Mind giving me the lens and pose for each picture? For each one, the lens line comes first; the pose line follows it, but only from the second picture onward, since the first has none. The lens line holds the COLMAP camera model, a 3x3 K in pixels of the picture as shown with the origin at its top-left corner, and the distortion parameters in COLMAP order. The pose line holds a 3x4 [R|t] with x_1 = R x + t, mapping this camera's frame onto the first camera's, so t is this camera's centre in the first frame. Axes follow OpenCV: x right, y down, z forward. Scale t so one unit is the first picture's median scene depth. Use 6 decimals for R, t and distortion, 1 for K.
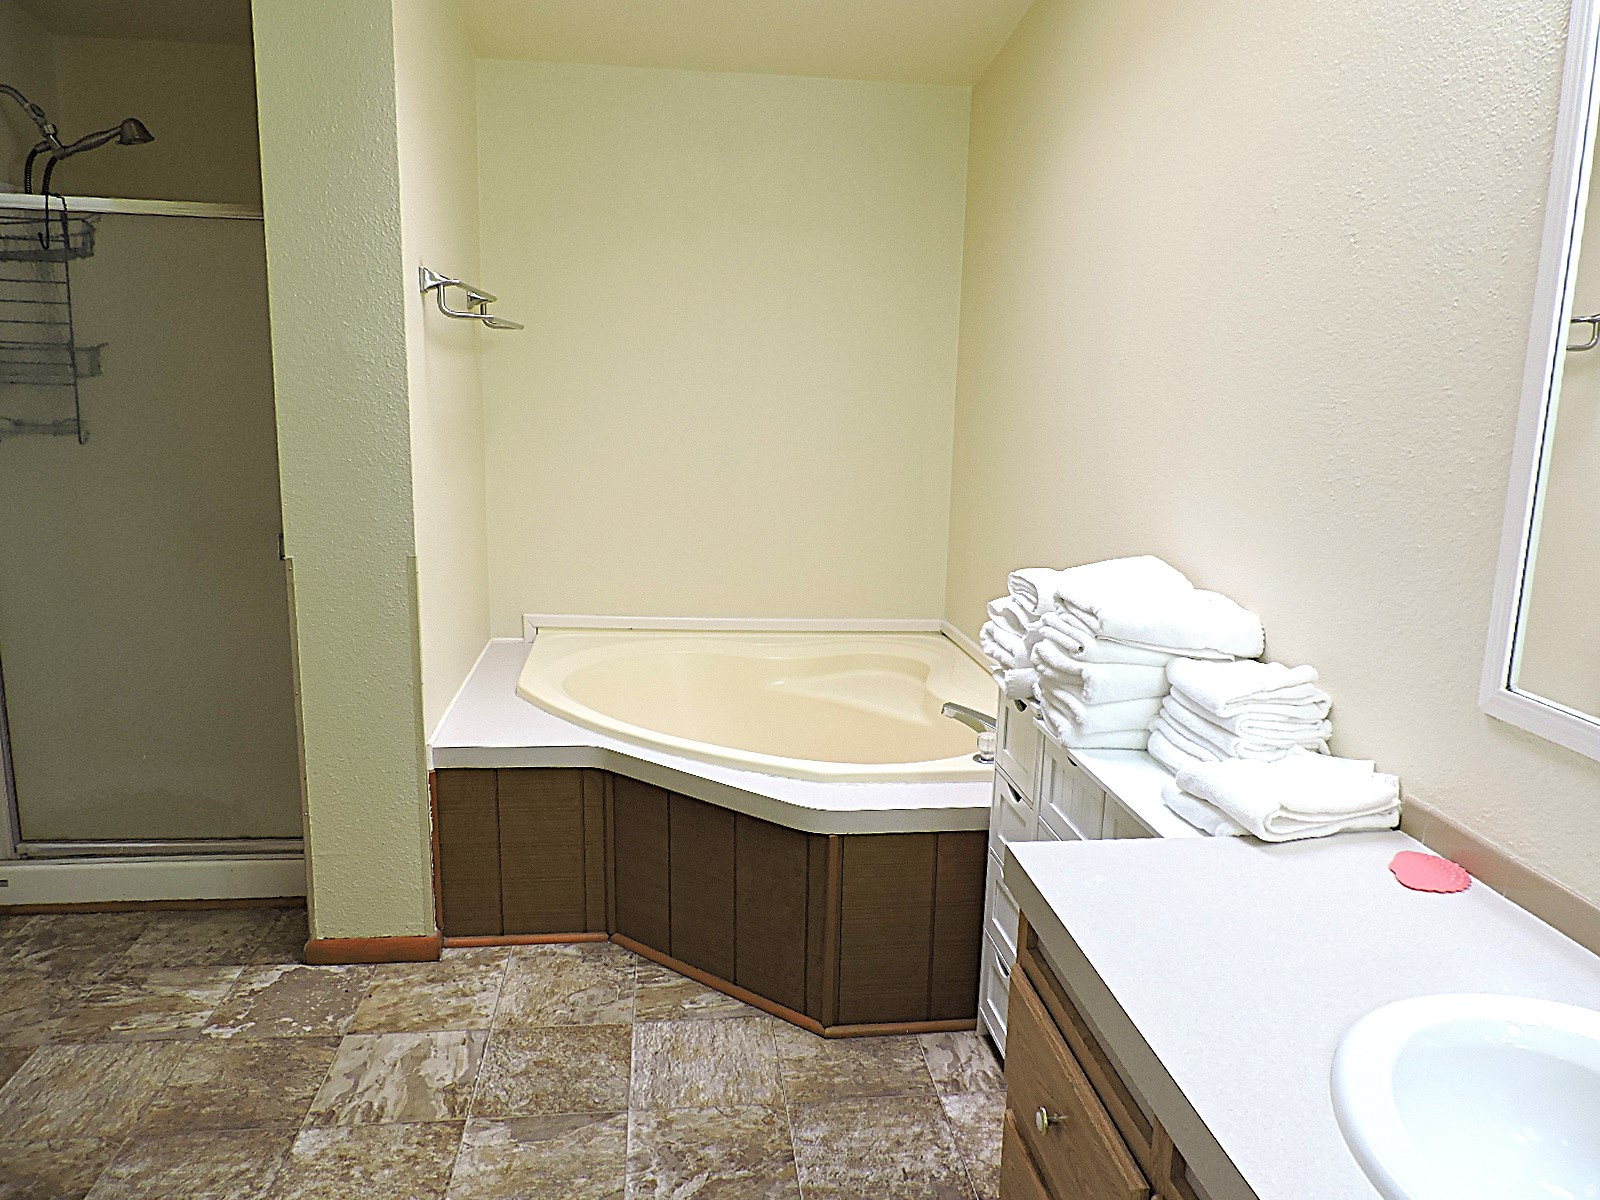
lens RADIAL K [[1133.2, 0, 796.7], [0, 1133.2, 598.2], [0, 0, 1]] dist [-0.013352, 0.005141]
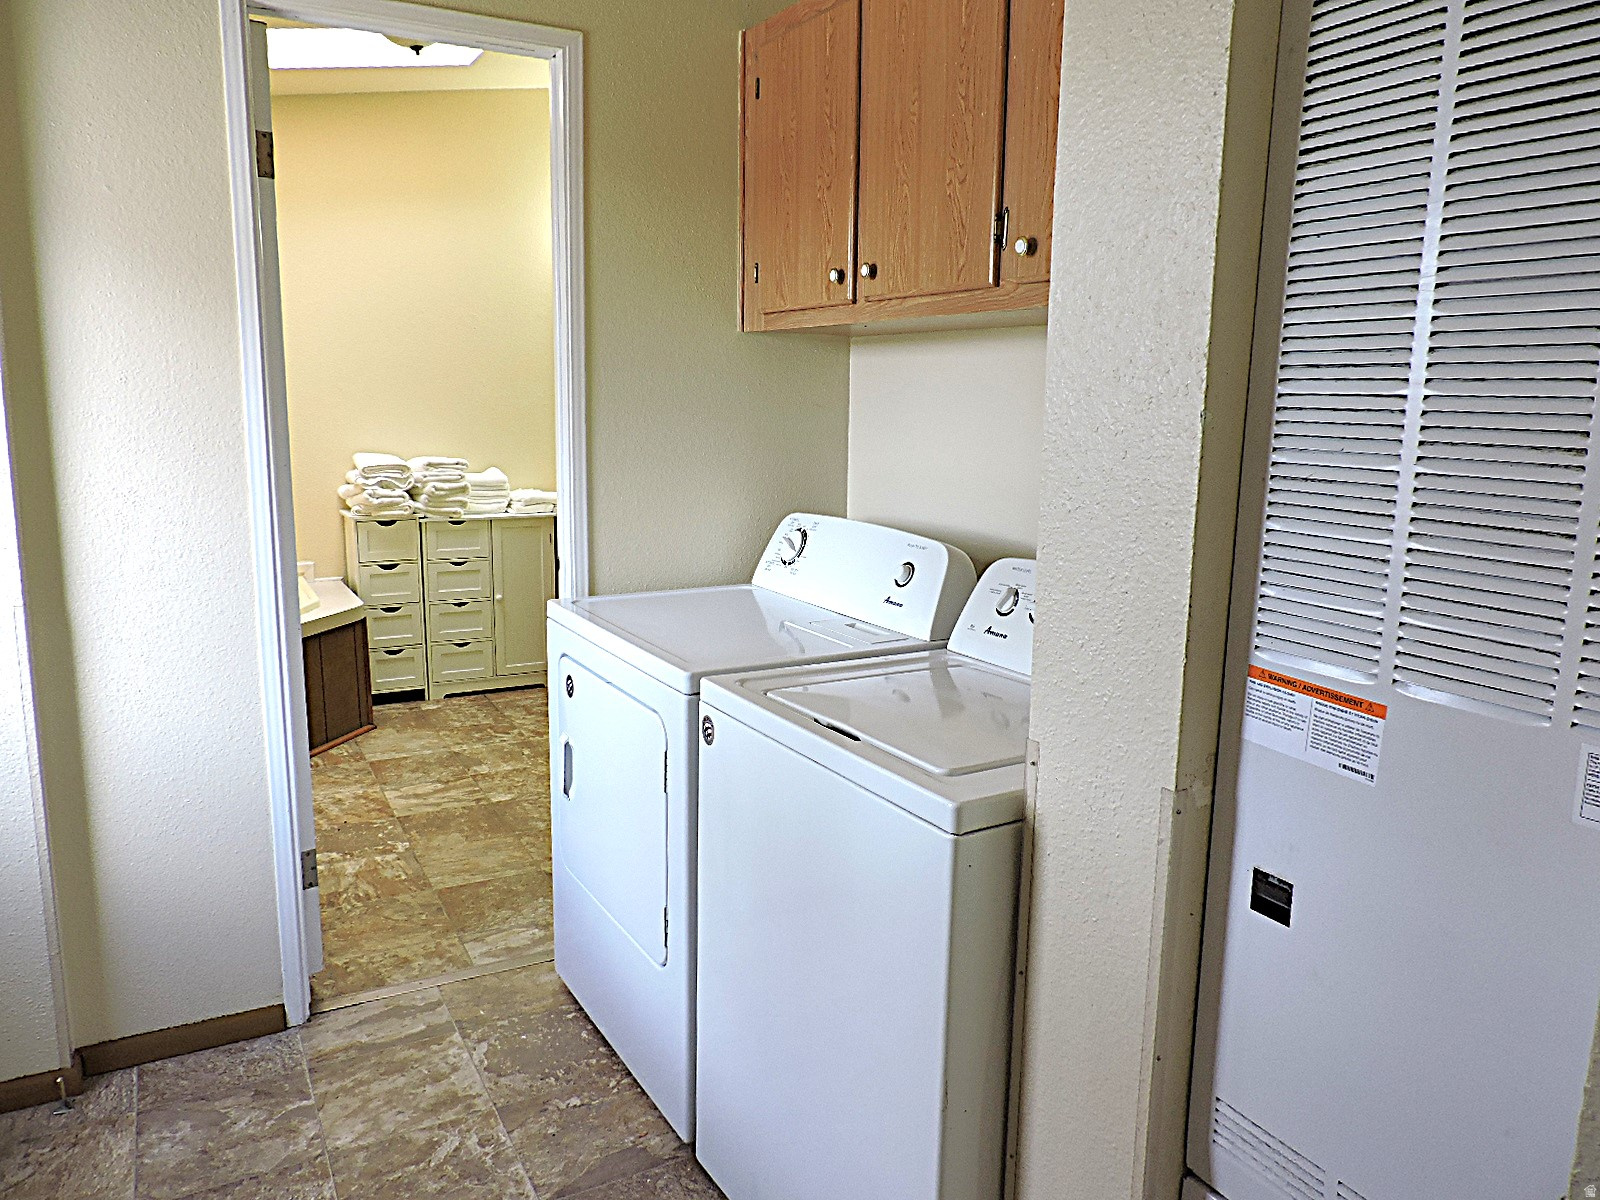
lens RADIAL K [[1133.2, 0, 799.7], [0, 1133.2, 598.5], [0, 0, 1]] dist [-0.013352, 0.005141]
pose [[-0.386948, -0.188530, 0.902623, -2.053392], [0.148466, 0.953366, 0.262775, -0.221767], [-0.910071, 0.235689, -0.340913, 1.024386]]
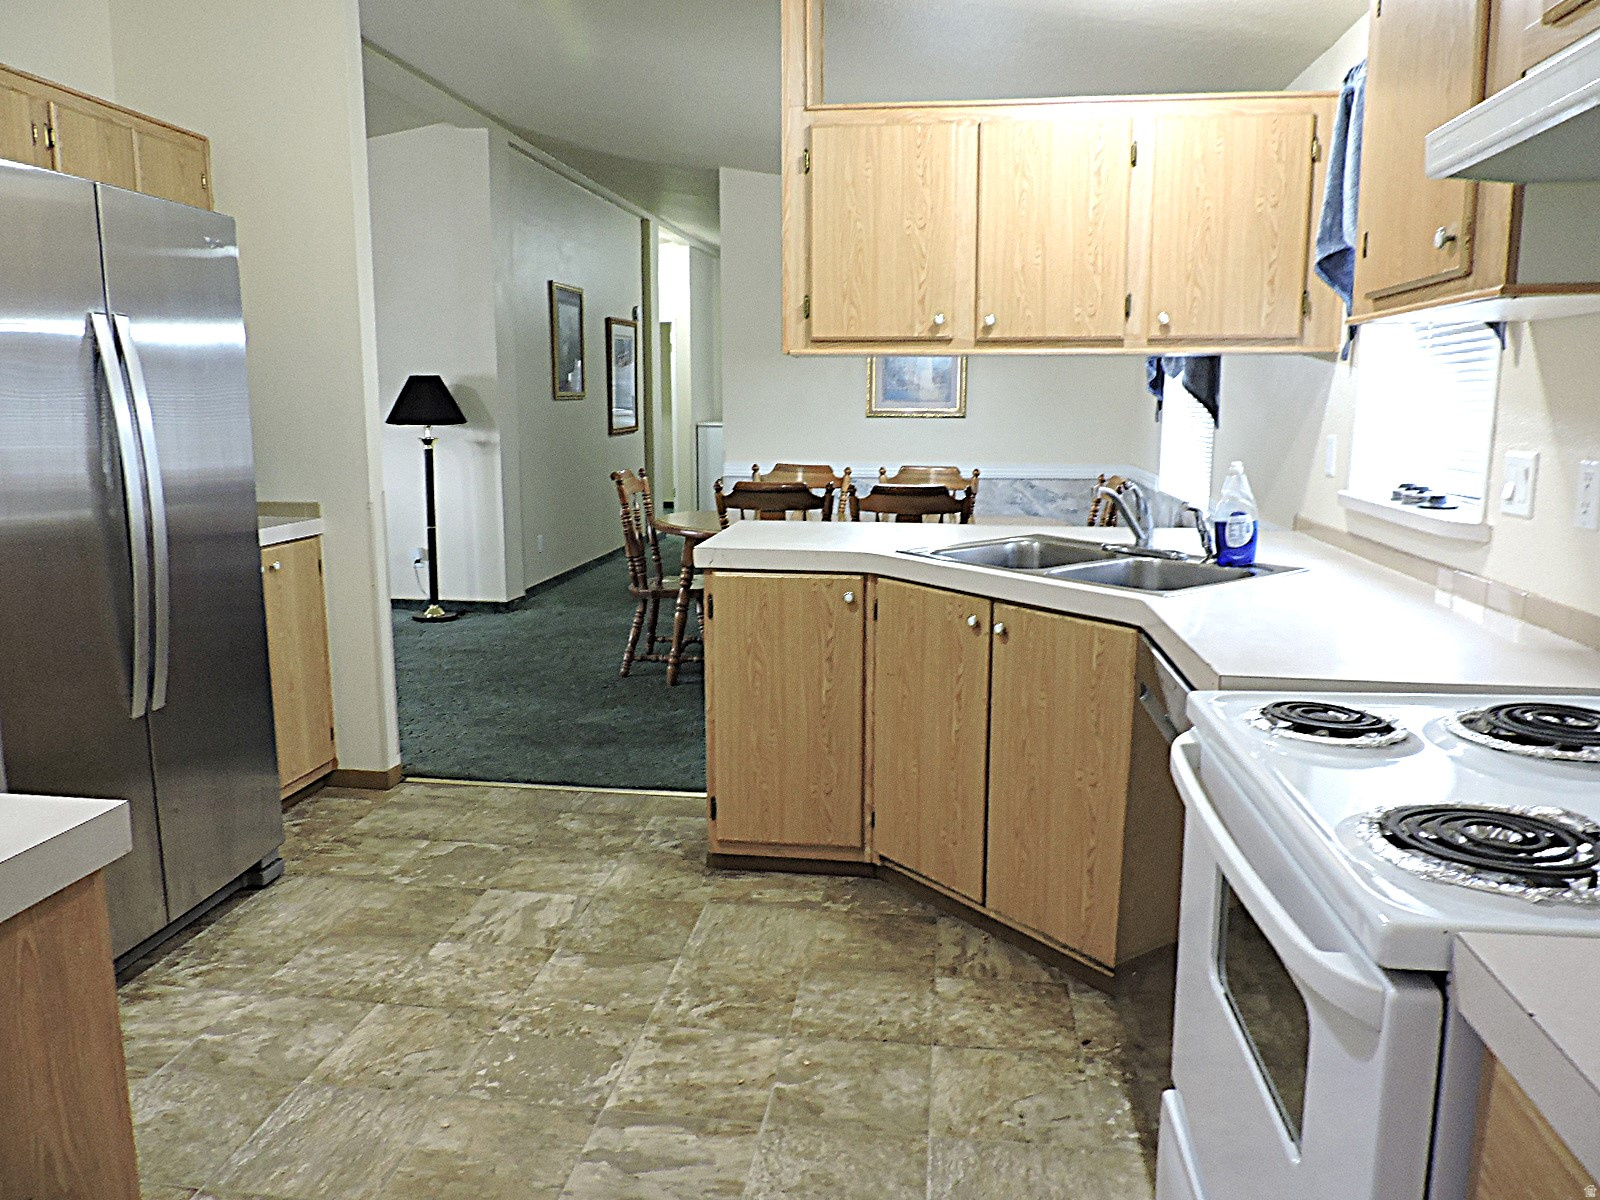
lens RADIAL K [[1133.2, 0, 799.5], [0, 1133.2, 598.2], [0, 0, 1]] dist [-0.013352, 0.005141]
pose [[0.969663, 0.023841, -0.243280, 0.265111], [-0.030194, 0.999293, -0.022421, 0.080197], [0.242573, 0.029087, 0.969697, -0.181618]]
